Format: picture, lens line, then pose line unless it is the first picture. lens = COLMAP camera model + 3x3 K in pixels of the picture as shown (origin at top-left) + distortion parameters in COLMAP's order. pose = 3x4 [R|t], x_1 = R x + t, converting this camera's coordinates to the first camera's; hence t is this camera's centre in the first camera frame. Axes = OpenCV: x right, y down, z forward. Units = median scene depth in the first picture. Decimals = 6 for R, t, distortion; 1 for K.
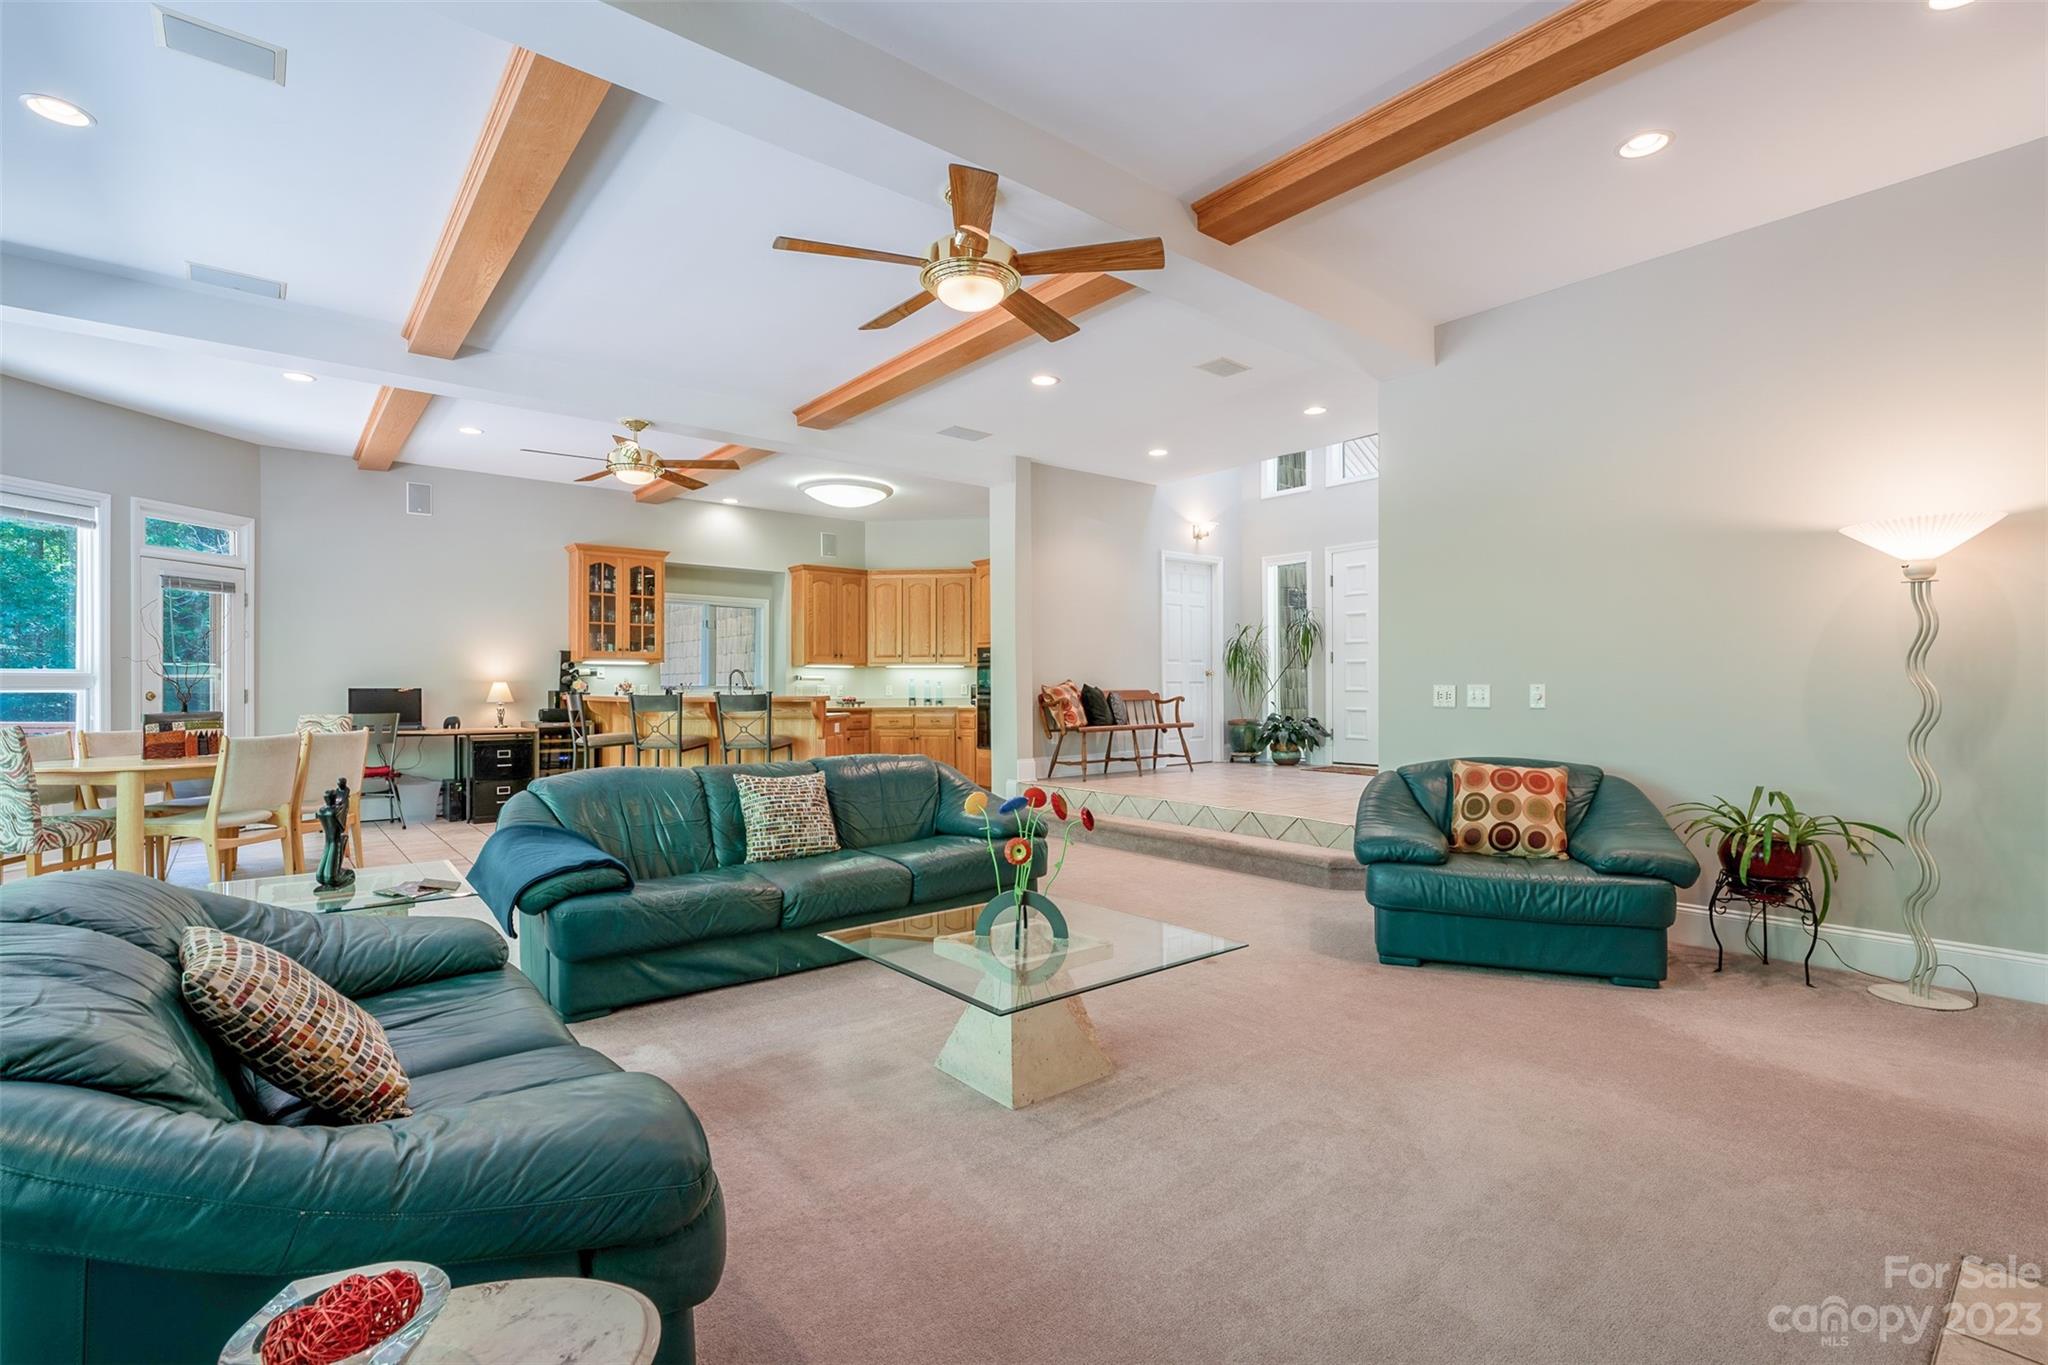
lens RADIAL K [[938.1, 0, 1019.8], [0, 938.1, 685.3], [0, 0, 1]] dist [-0.016149, 0.001925]
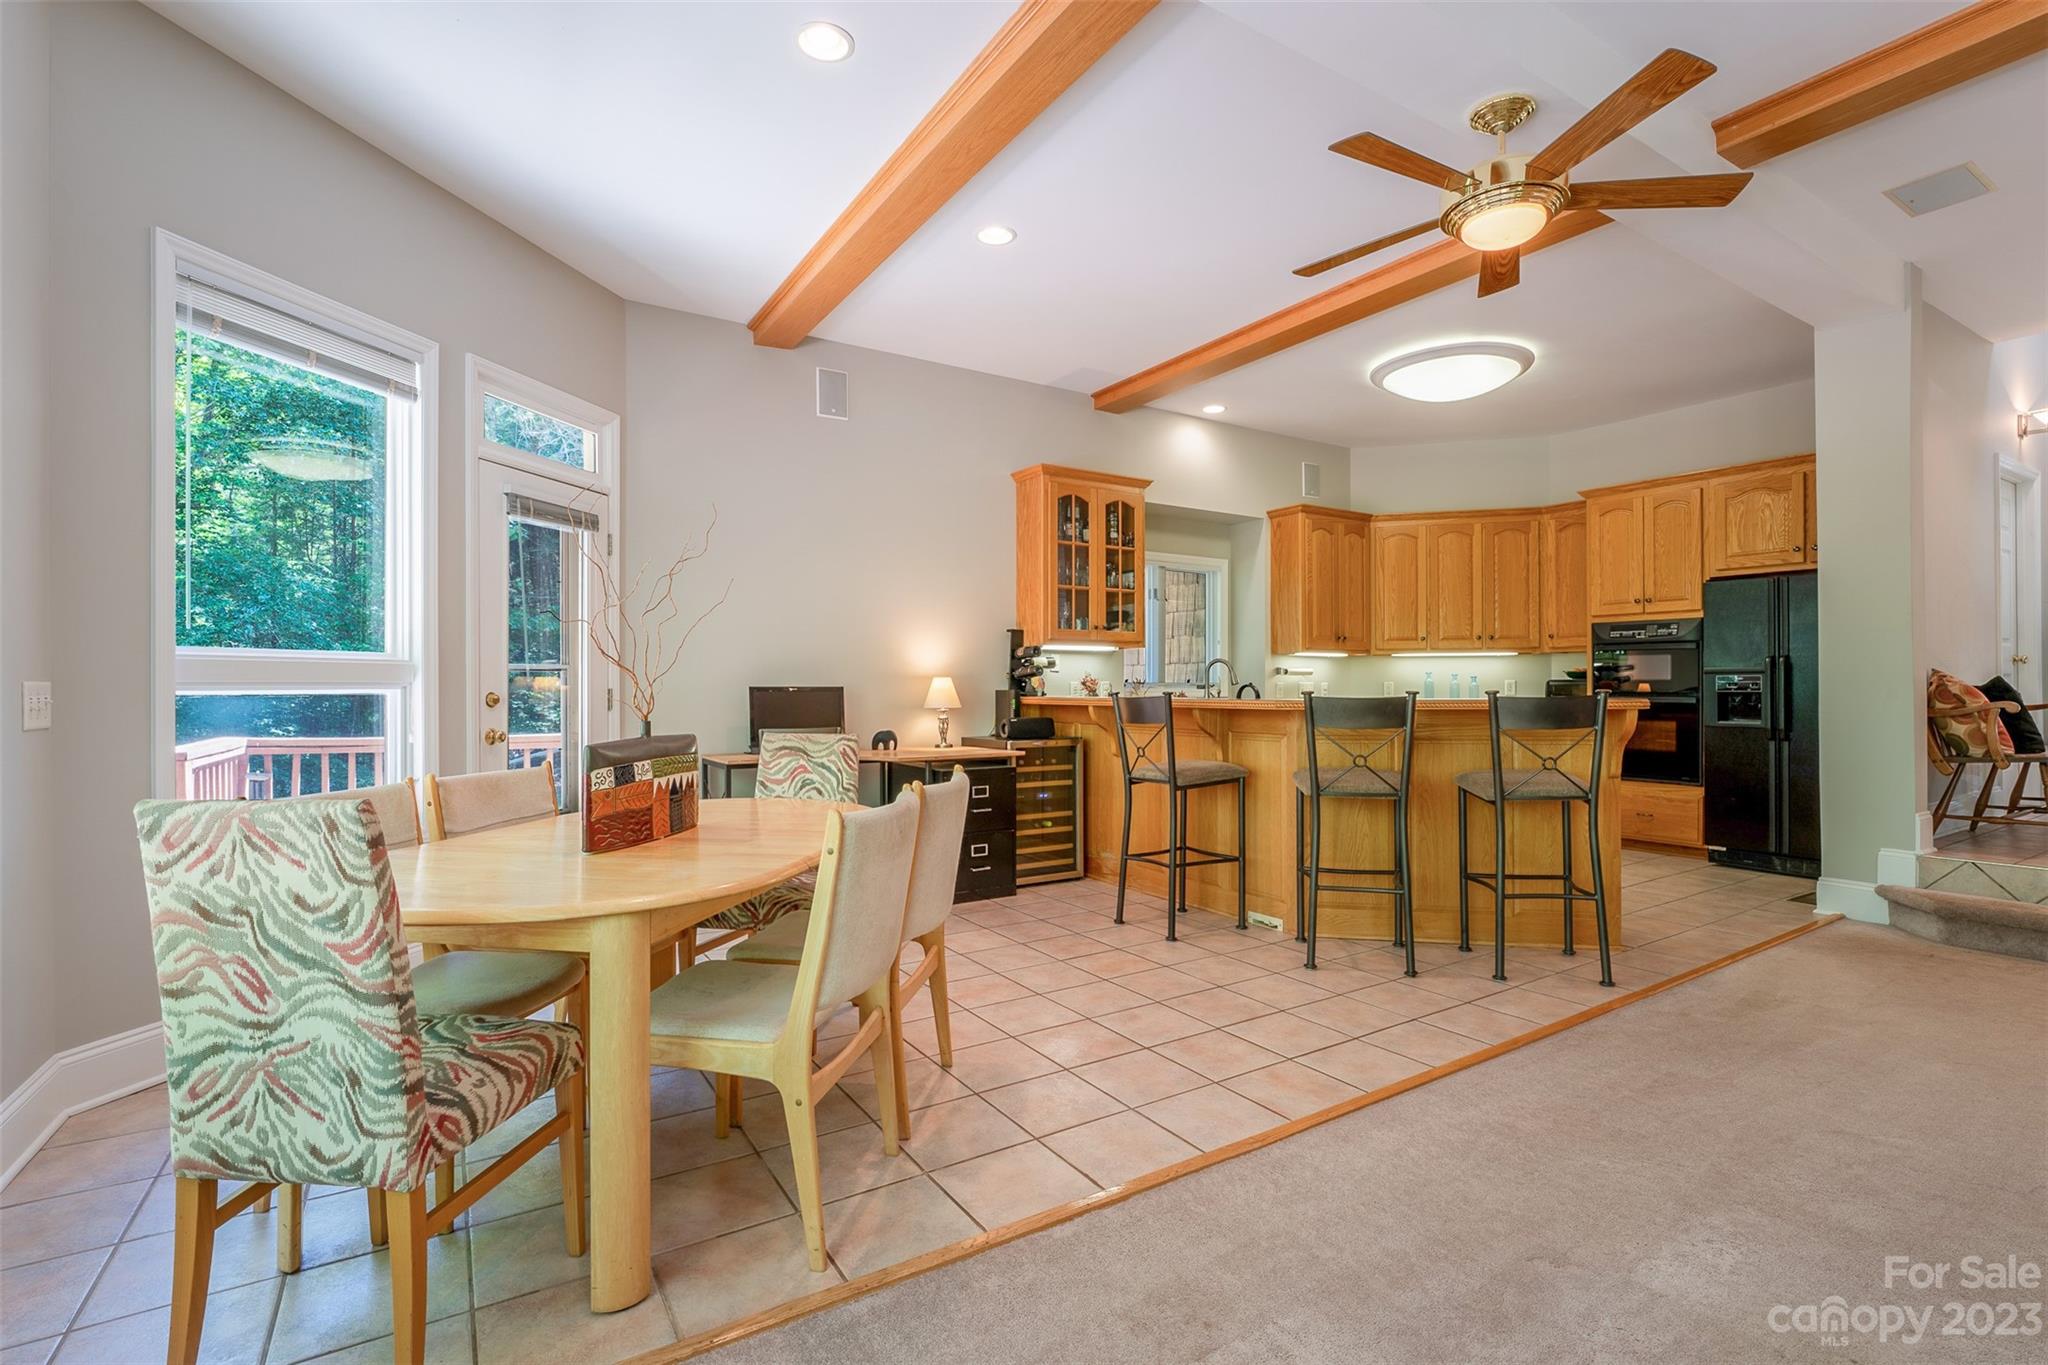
lens RADIAL K [[938.1, 0, 1032.9], [0, 938.1, 679.3], [0, 0, 1]] dist [-0.016149, 0.001925]
pose [[0.992947, -0.003904, -0.118492, -0.399270], [0.003251, 0.999978, -0.005703, 0.002087], [0.118512, 0.005278, 0.992939, 0.345028]]
